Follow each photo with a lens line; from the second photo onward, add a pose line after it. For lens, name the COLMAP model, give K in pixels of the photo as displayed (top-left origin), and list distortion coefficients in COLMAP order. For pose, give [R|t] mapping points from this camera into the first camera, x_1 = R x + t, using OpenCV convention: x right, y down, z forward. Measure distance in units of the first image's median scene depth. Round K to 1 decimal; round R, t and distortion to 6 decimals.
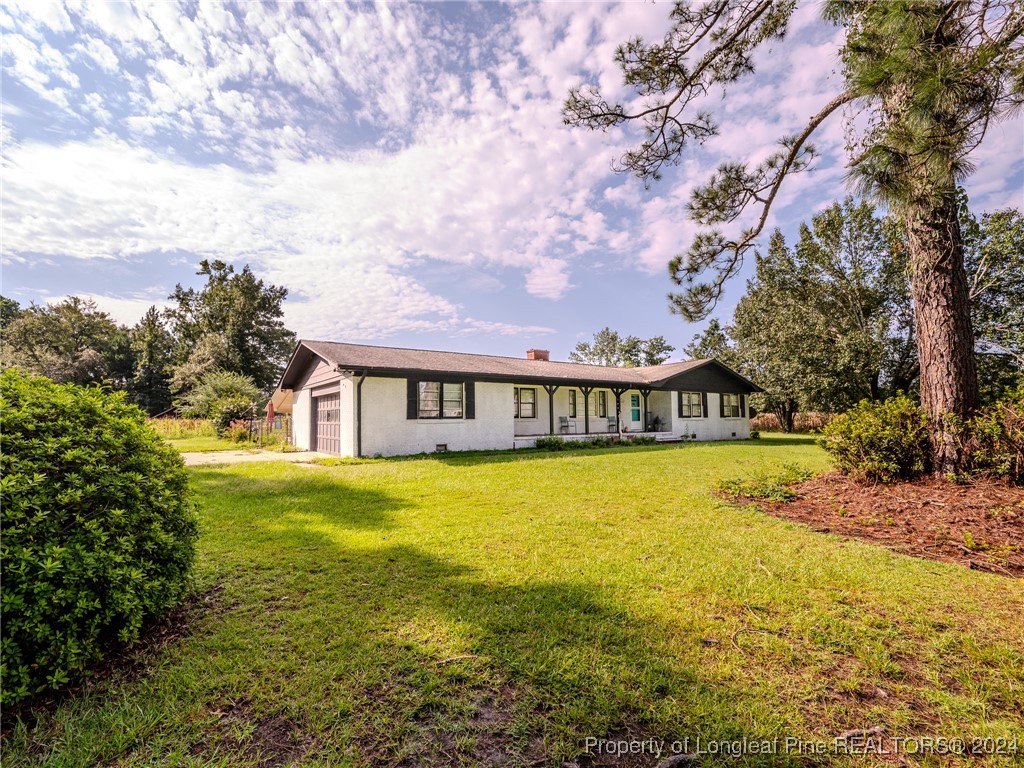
lens RADIAL K [[414.1, 0, 408.2], [0, 414.1, 386.7], [0, 0, 1]] dist [0.000551, 0.000017]
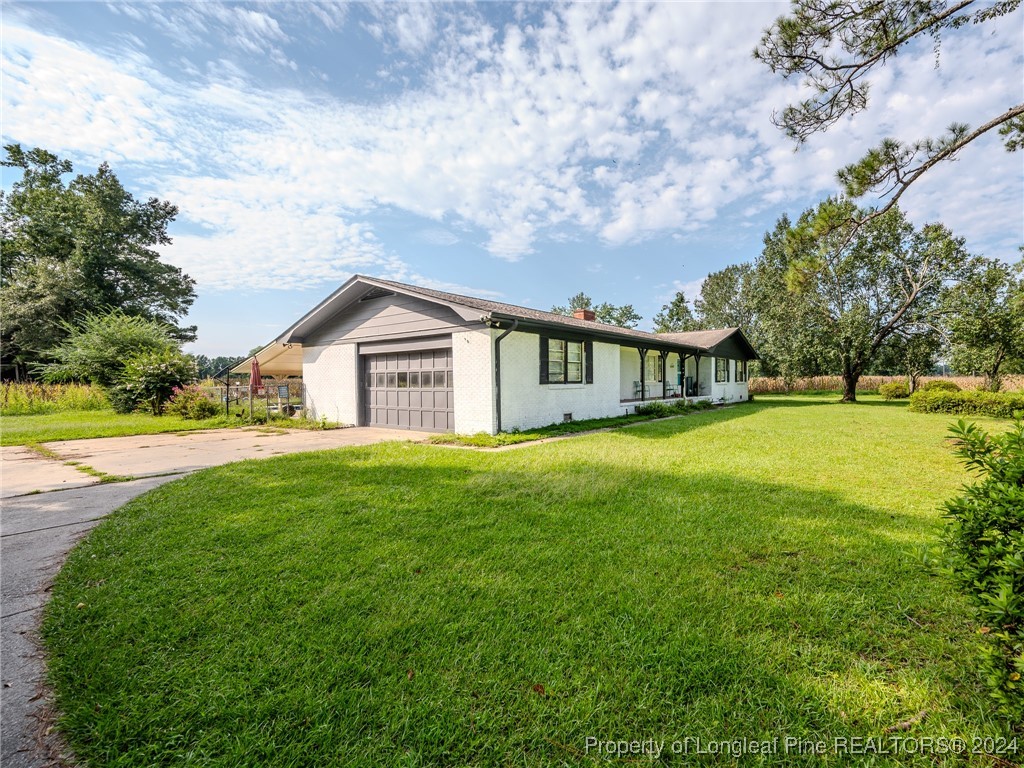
lens RADIAL K [[447.8, 0, 512.0], [0, 447.8, 384.0], [0, 0, 1]] dist [-0.001293, -0.000232]
pose [[0.926703, -0.000521, 0.375795, -0.282587], [-0.028881, 0.996943, 0.072601, 0.011676], [-0.374684, -0.078132, 0.923855, 0.154121]]
